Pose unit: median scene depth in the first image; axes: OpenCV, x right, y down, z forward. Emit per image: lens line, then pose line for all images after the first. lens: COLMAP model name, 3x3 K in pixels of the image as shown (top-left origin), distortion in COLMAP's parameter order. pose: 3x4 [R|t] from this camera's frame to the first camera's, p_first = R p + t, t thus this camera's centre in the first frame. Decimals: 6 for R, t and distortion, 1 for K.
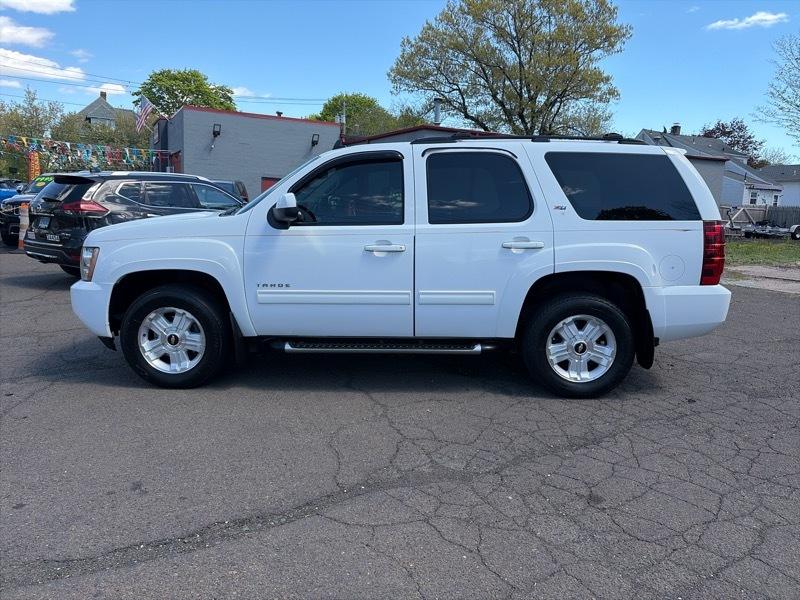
lens RADIAL K [[604.7, 0, 405.6], [0, 604.7, 300.9], [0, 0, 1]] dist [0.044973, -0.037188]
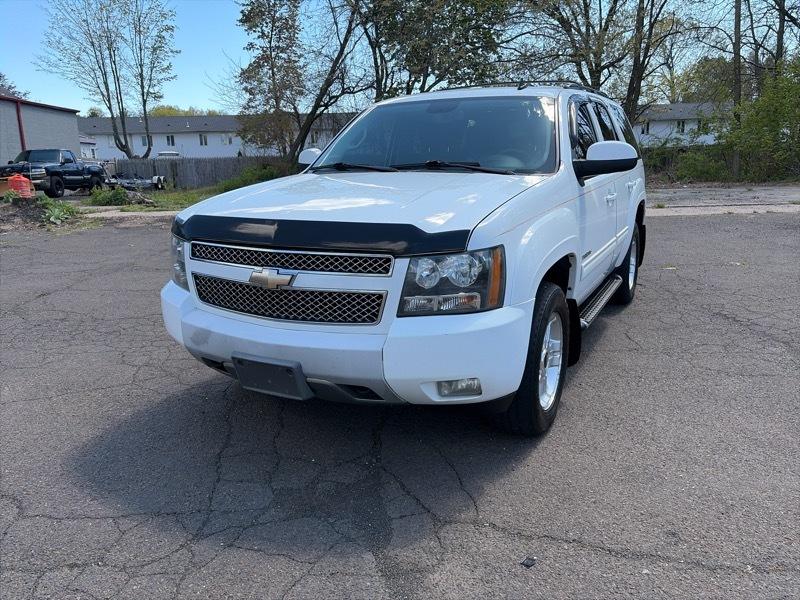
lens RADIAL K [[604.7, 0, 407.1], [0, 604.7, 299.1], [0, 0, 1]] dist [0.044973, -0.037188]
pose [[0.433541, -0.234862, 0.869989, -1.046881], [0.174980, 0.969004, 0.174395, -0.153009], [-0.883982, 0.076623, 0.461199, 0.826143]]
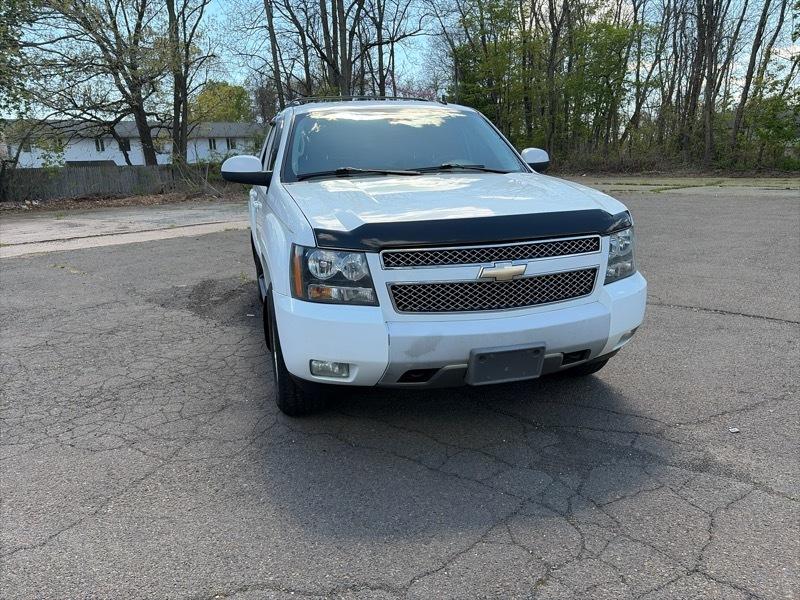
lens RADIAL K [[604.7, 0, 409.3], [0, 604.7, 290.5], [0, 0, 1]] dist [0.044973, -0.037188]
pose [[-0.299704, -0.212477, 0.930070, -1.141492], [0.182734, 0.944049, 0.274555, -0.262841], [-0.936368, 0.252241, -0.244108, 1.460036]]
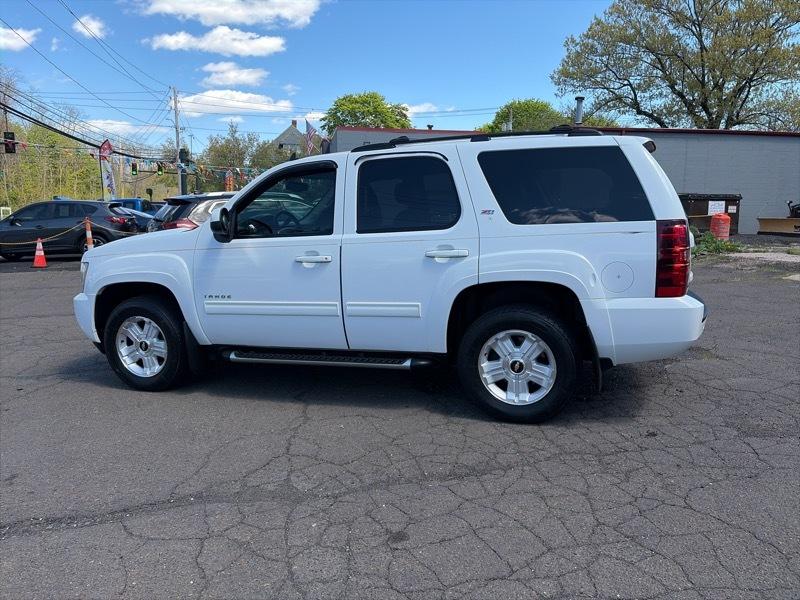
lens RADIAL K [[604.7, 0, 407.0], [0, 604.7, 298.4], [0, 0, 1]] dist [0.044973, -0.037188]
pose [[0.955932, 0.002907, -0.293575, 0.393773], [-0.008057, 0.999834, -0.016333, -0.007671], [0.293478, 0.017978, 0.955797, 0.095002]]
